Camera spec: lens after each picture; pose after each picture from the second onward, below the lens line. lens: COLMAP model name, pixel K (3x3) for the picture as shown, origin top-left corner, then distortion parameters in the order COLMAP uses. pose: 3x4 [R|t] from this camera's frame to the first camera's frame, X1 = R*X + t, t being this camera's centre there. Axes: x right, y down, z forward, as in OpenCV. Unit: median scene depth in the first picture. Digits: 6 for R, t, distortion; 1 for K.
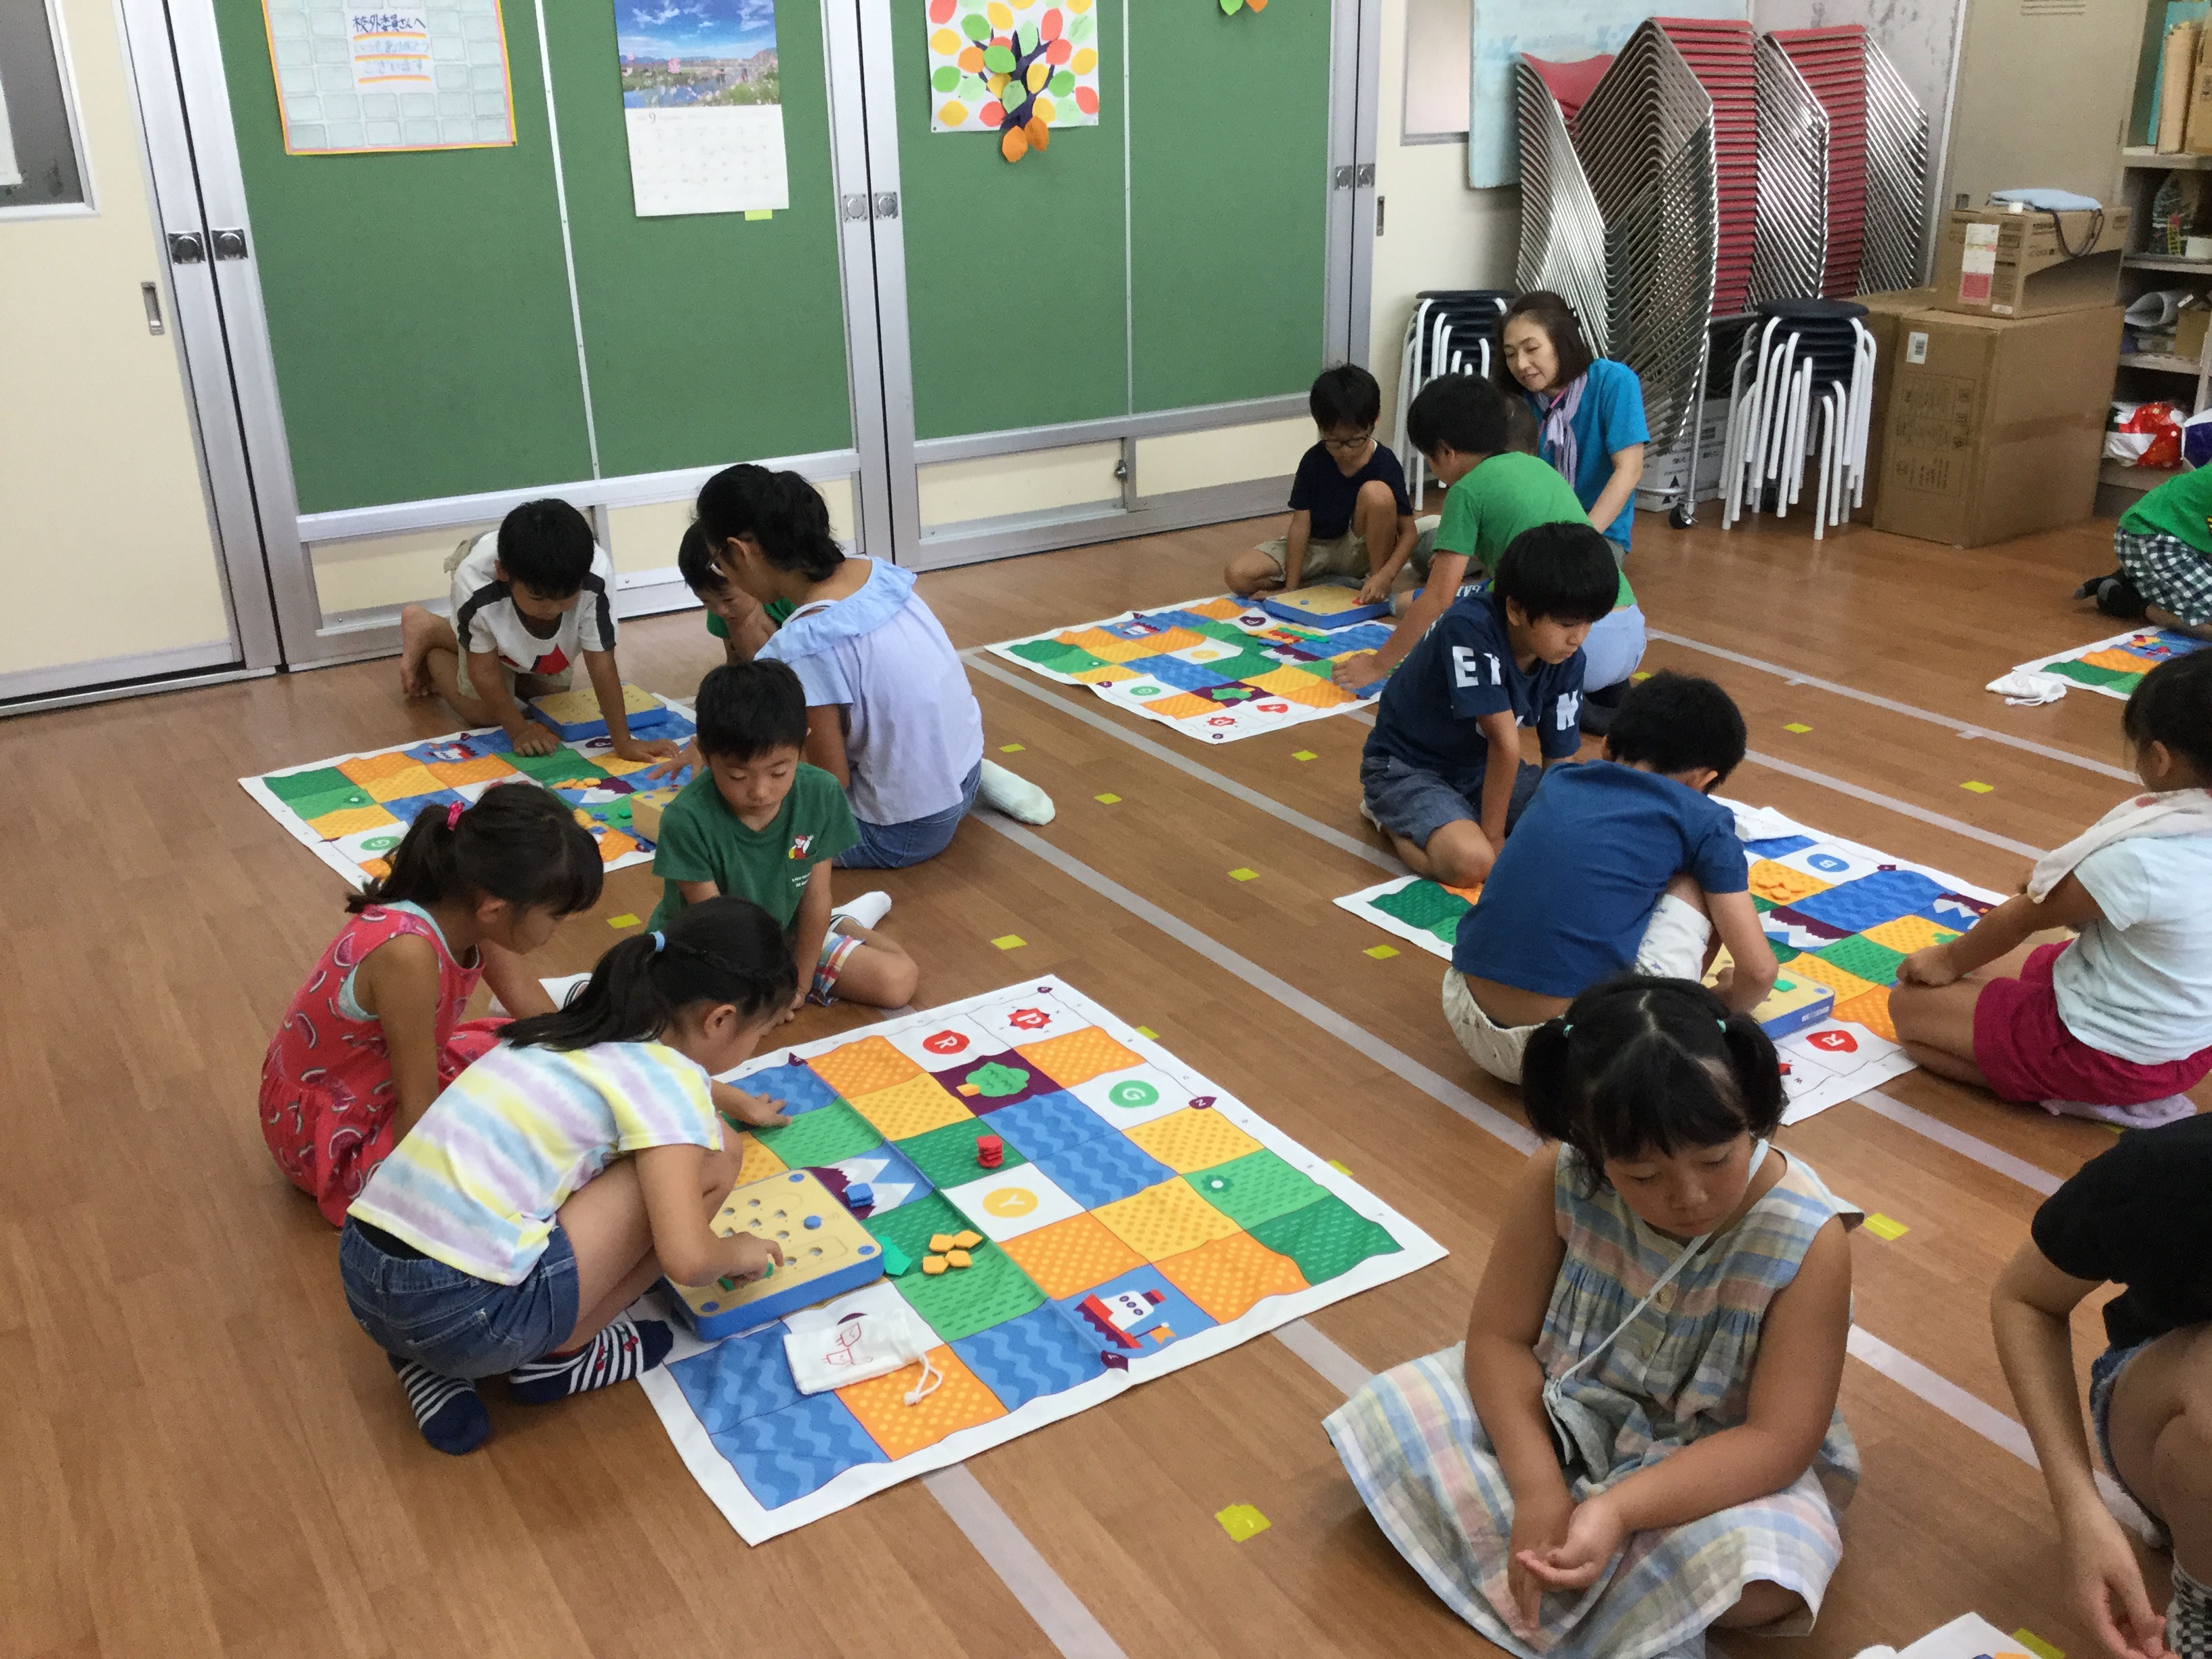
lens RADIAL K [[1983.9, 0, 1101.0], [0, 1983.9, 848.1], [0, 0, 1]] dist [0.052155, -0.102935]
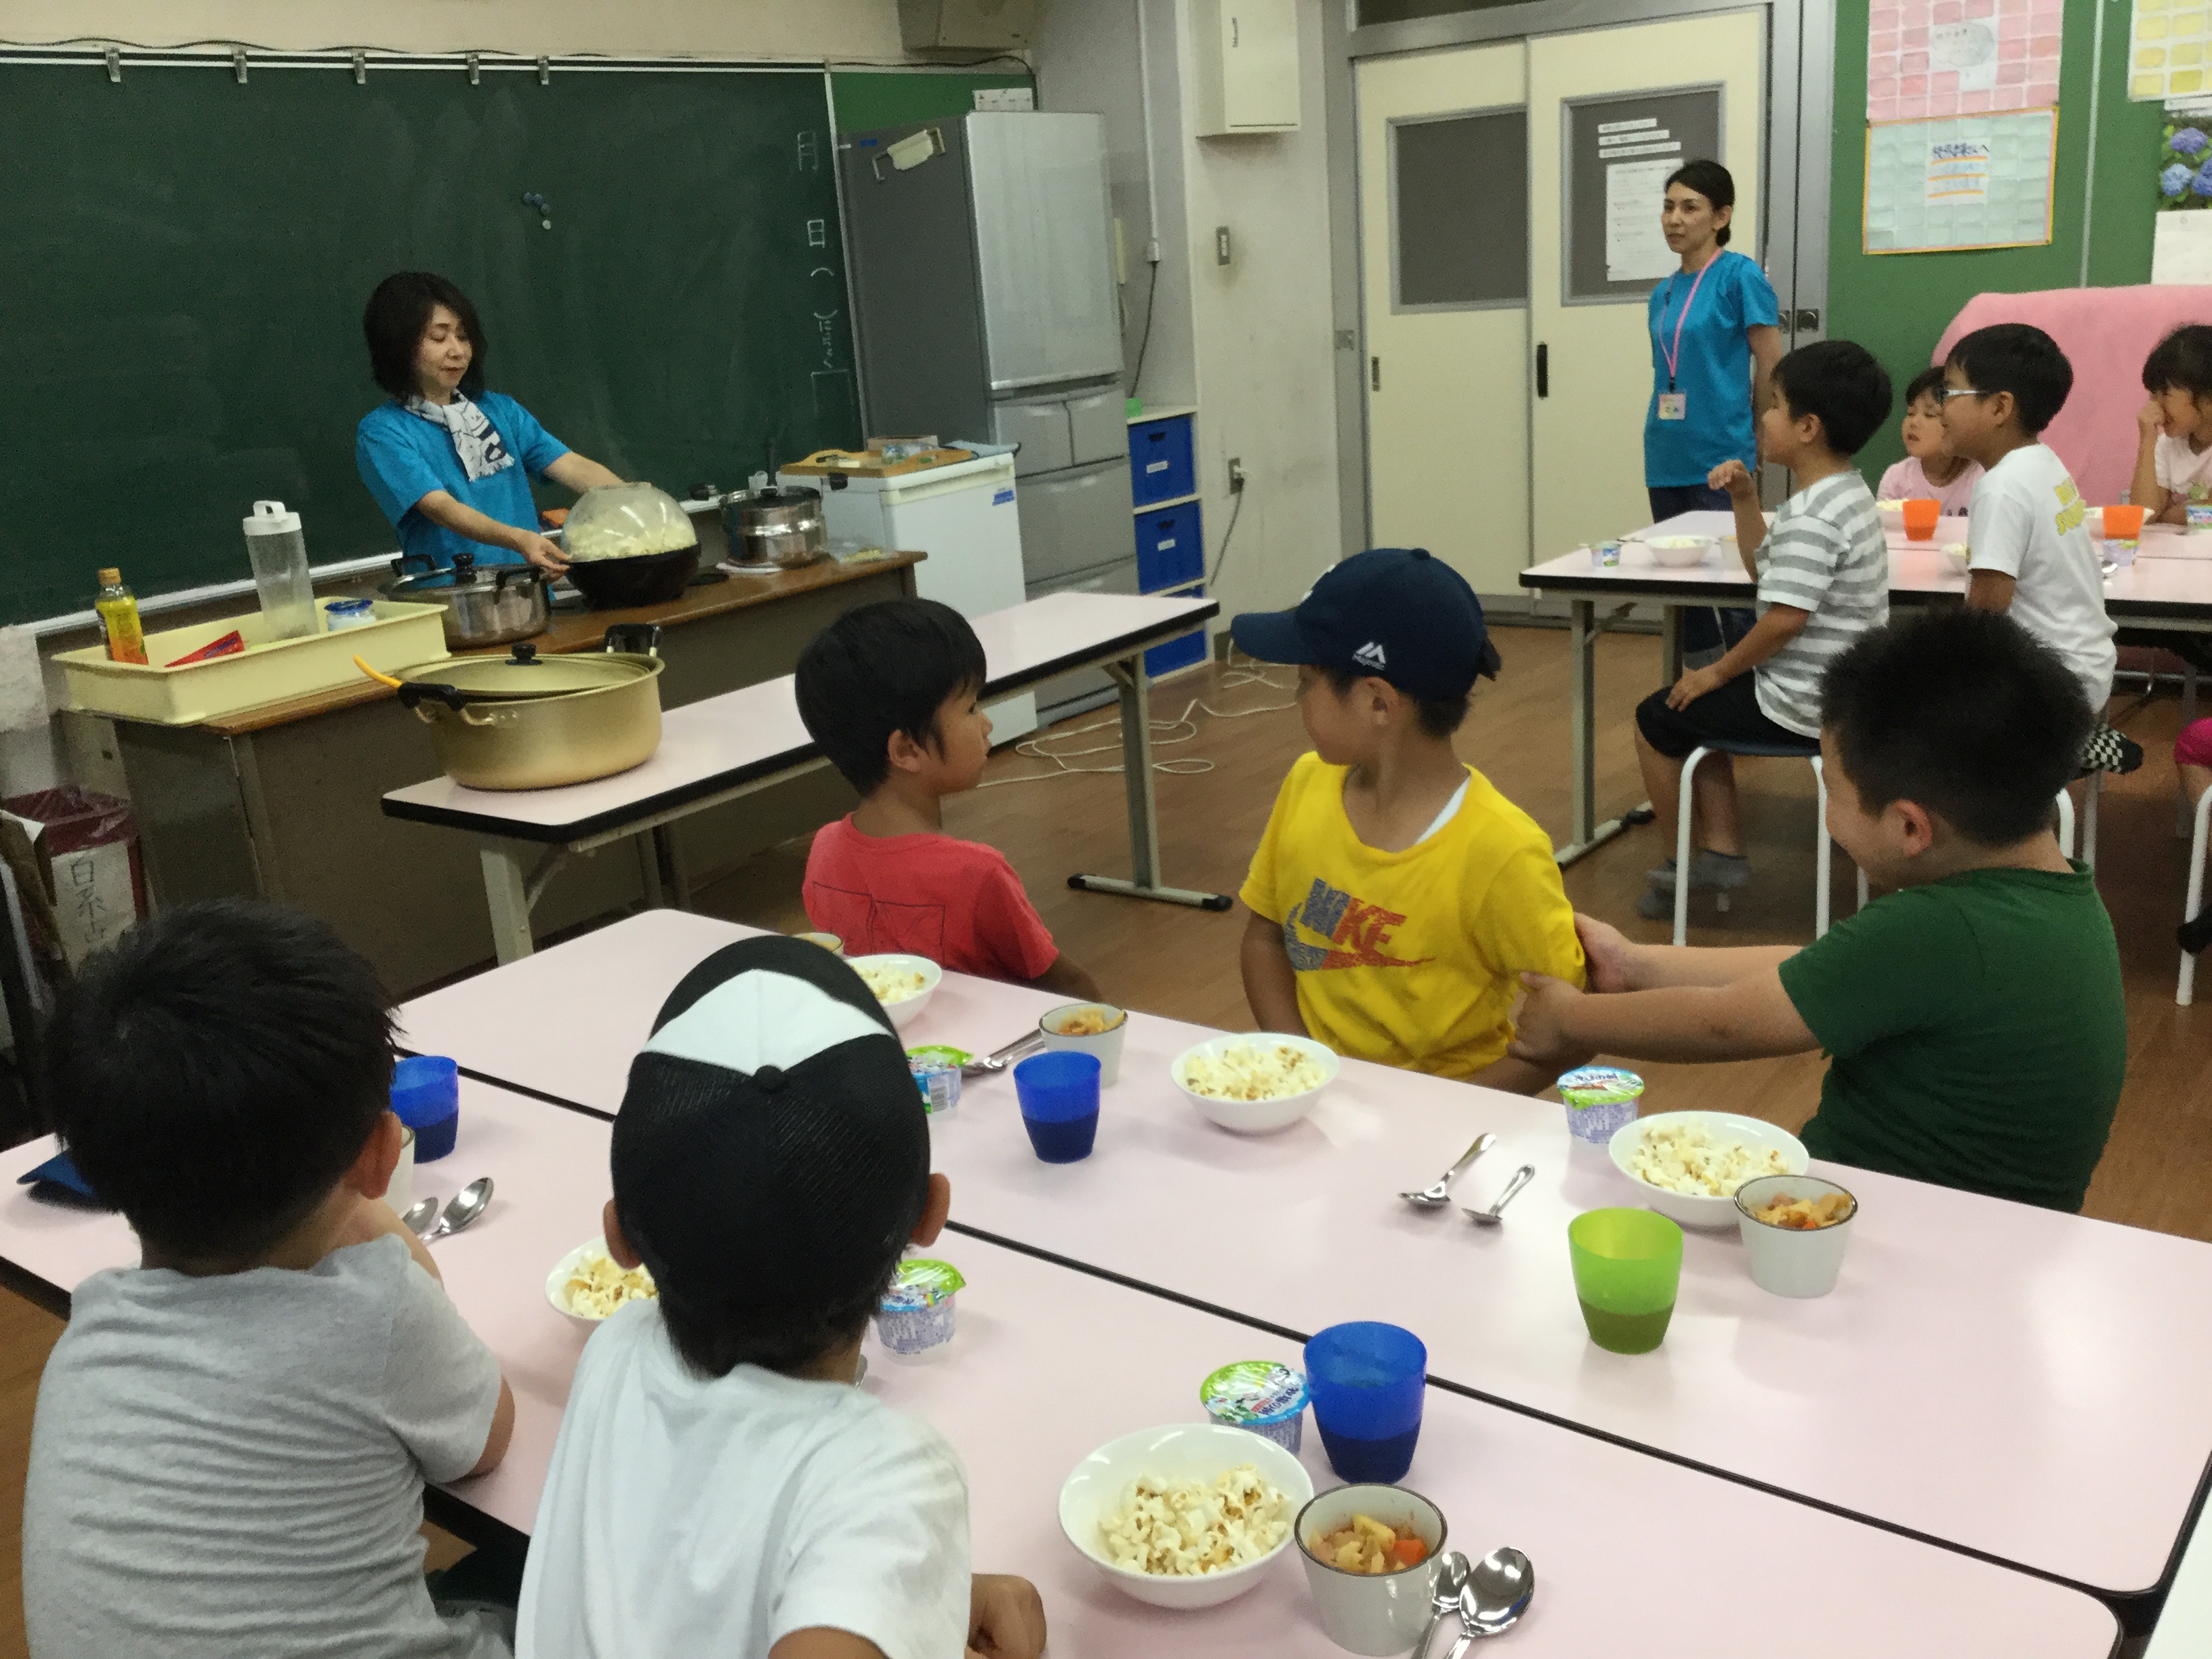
lens RADIAL K [[1983.9, 0, 1105.4], [0, 1983.9, 828.6], [0, 0, 1]] dist [0.052155, -0.102935]
pose [[0.349987, 0.265371, -0.898380, 0.694163], [-0.275214, 0.945840, 0.172174, -0.076582], [0.895414, 0.186989, 0.404066, 0.088332]]
